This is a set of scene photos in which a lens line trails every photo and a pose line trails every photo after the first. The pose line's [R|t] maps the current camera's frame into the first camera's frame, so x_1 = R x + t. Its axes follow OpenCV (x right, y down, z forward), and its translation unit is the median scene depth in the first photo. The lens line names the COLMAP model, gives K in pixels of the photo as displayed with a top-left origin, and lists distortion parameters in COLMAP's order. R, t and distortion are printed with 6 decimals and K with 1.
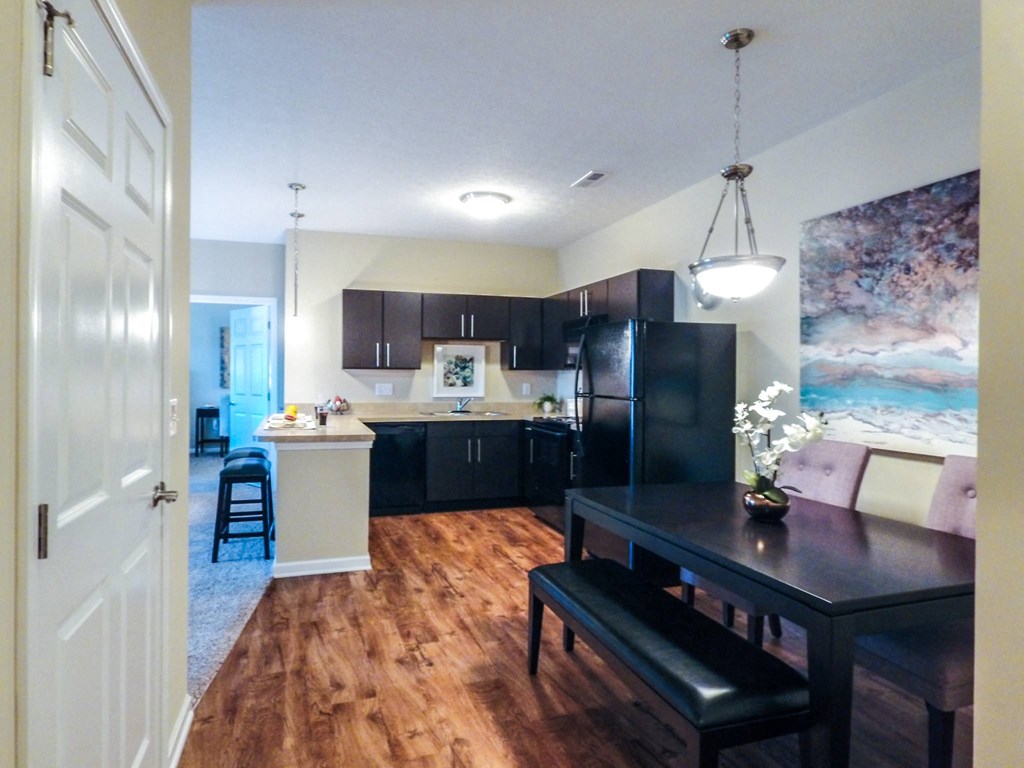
lens RADIAL K [[601.9, 0, 496.7], [0, 601.9, 377.0], [0, 0, 1]] dist [-0.002665, 0.000471]
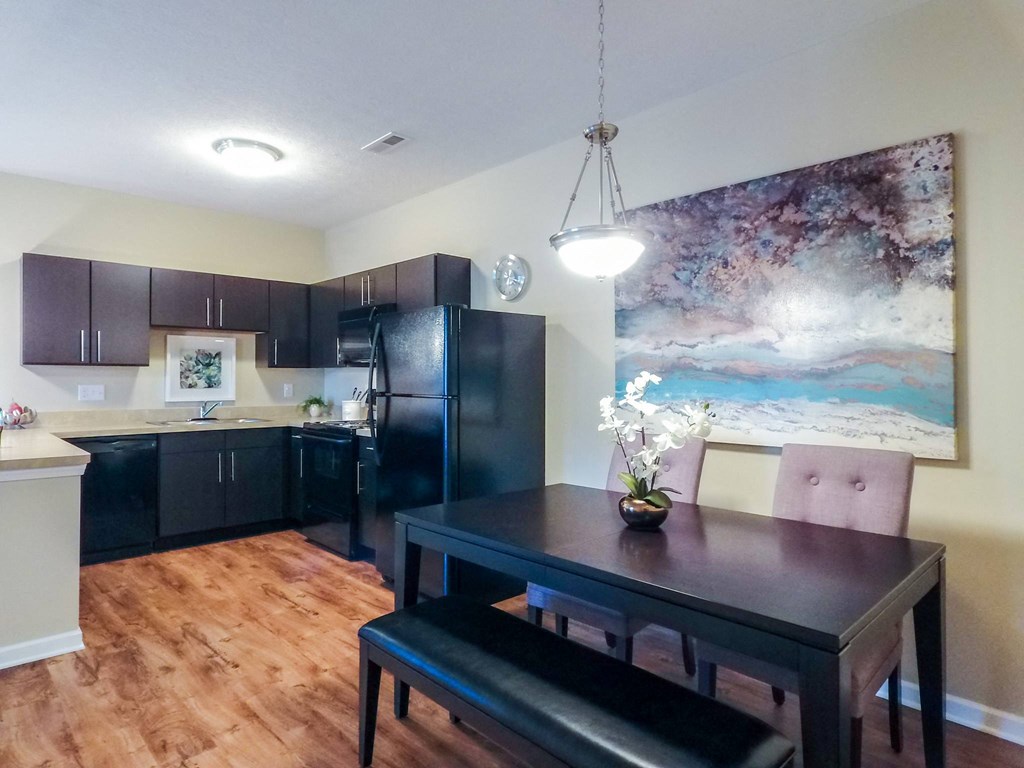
lens RADIAL K [[601.9, 0, 496.7], [0, 601.9, 377.0], [0, 0, 1]] dist [-0.002665, 0.000471]
pose [[0.906717, -0.003502, 0.421725, -0.069022], [0.005975, 0.999972, -0.004542, 0.011095], [-0.421698, 0.006638, 0.906712, 0.167431]]
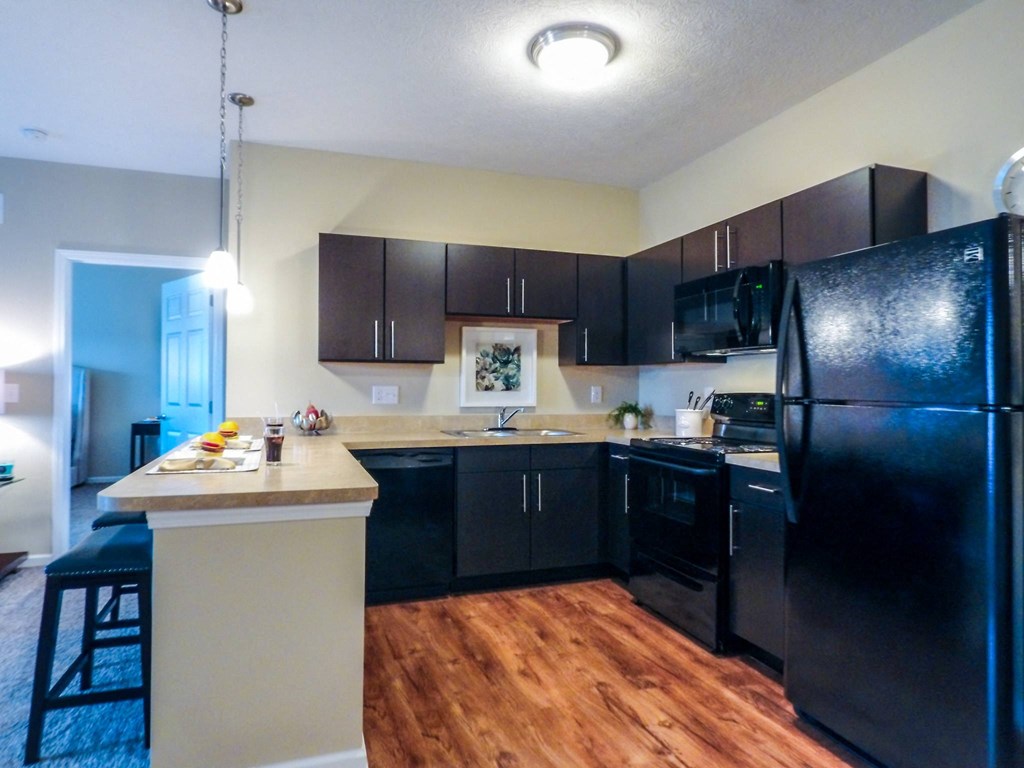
lens RADIAL K [[601.9, 0, 496.7], [0, 601.9, 377.0], [0, 0, 1]] dist [-0.002665, 0.000471]
pose [[0.999862, -0.002170, 0.016458, -0.119600], [0.002468, 0.999833, -0.018113, 0.019950], [-0.016416, 0.018151, 0.999700, 0.539487]]
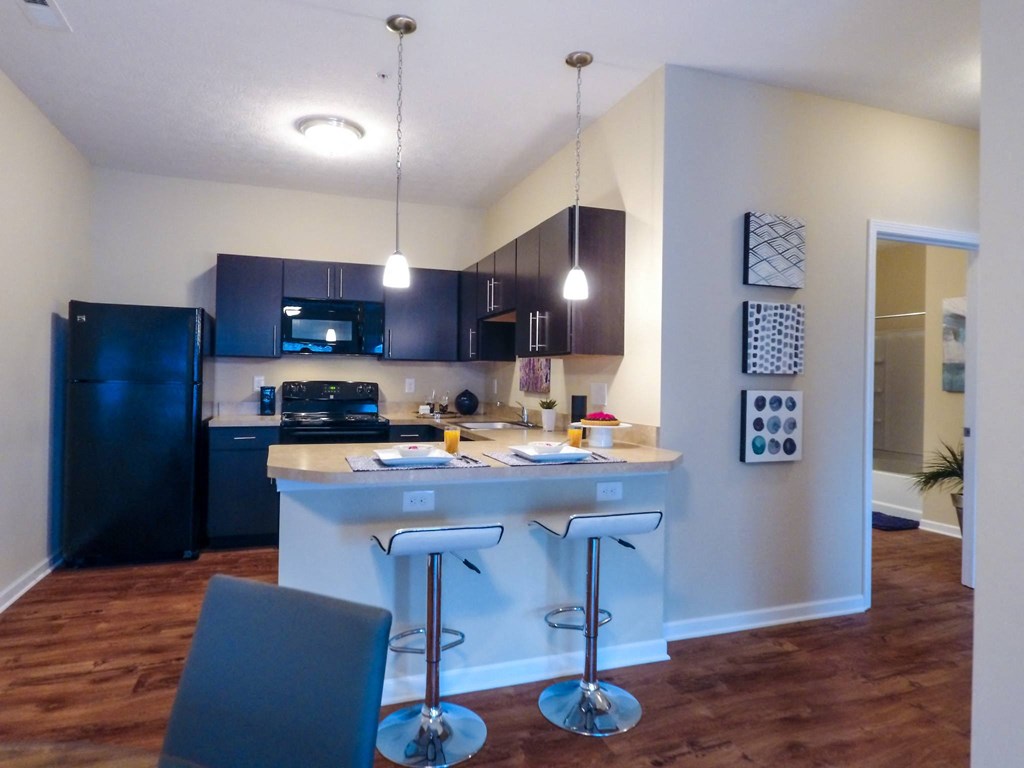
lens RADIAL K [[601.9, 0, 496.7], [0, 601.9, 377.0], [0, 0, 1]] dist [-0.002665, 0.000471]
pose [[-0.008455, -0.003956, 0.999956, -0.963758], [-0.008684, 0.999955, 0.003883, 0.011249], [-0.999927, -0.008651, -0.008489, 1.024851]]
